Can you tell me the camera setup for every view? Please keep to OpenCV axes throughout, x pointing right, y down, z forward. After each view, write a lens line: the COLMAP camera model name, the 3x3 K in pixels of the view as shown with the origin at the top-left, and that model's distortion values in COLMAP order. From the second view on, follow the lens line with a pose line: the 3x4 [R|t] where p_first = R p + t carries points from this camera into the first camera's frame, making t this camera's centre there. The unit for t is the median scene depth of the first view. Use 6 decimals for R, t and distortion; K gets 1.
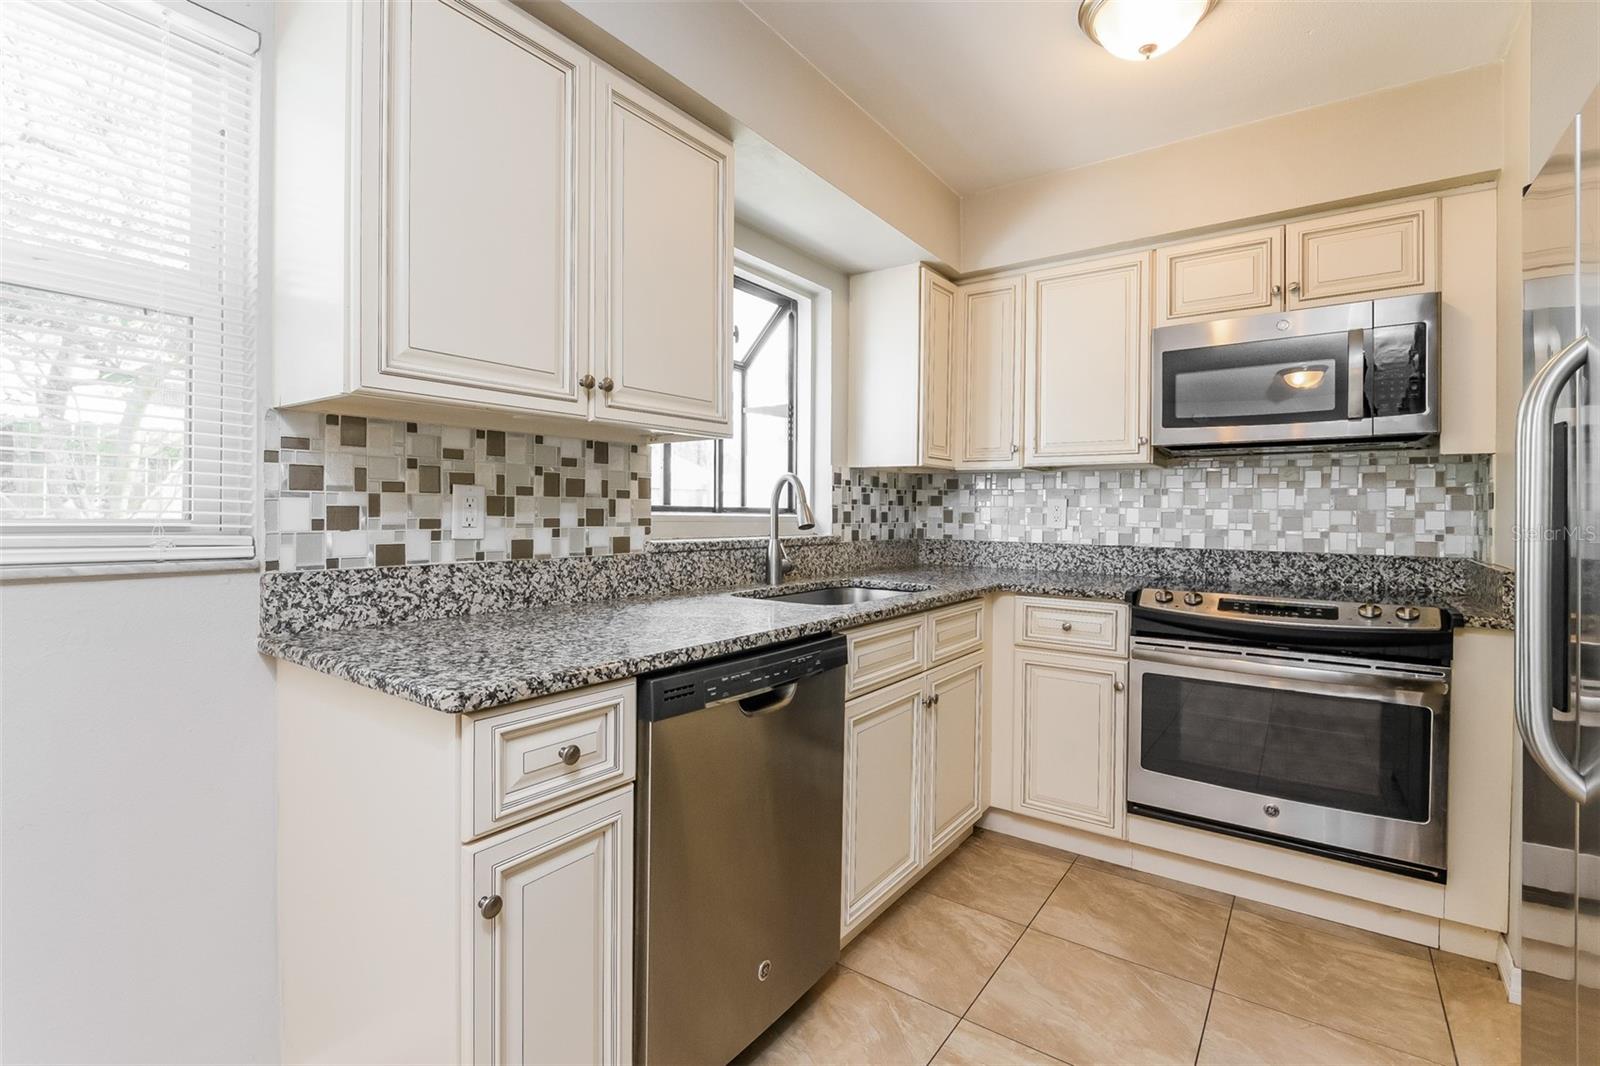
lens RADIAL K [[723.5, 0, 851.8], [0, 723.5, 505.8], [0, 0, 1]] dist [0.000862, 0.000442]
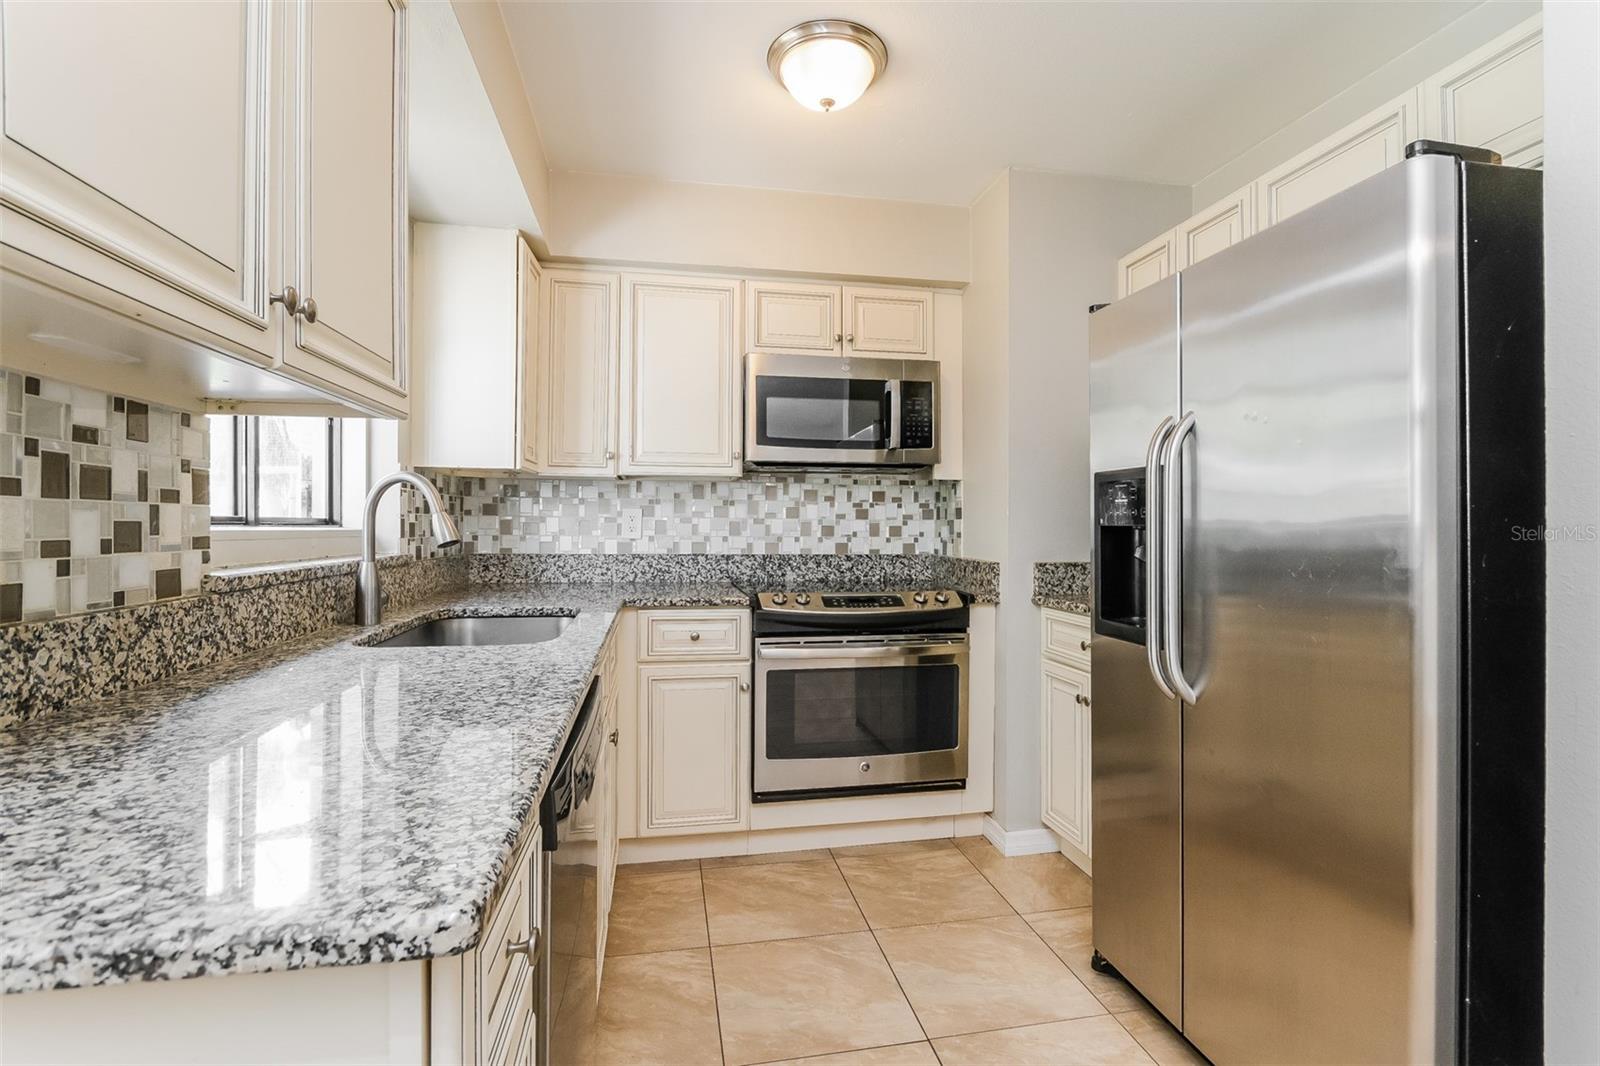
lens RADIAL K [[702.5, 0, 805.0], [0, 702.5, 517.7], [0, 0, 1]] dist [-0.004530, 0.000359]
pose [[0.723156, 0.000293, 0.690684, -0.273063], [-0.003749, 0.999987, 0.003502, -0.001930], [-0.690674, -0.005122, 0.723148, 0.194919]]
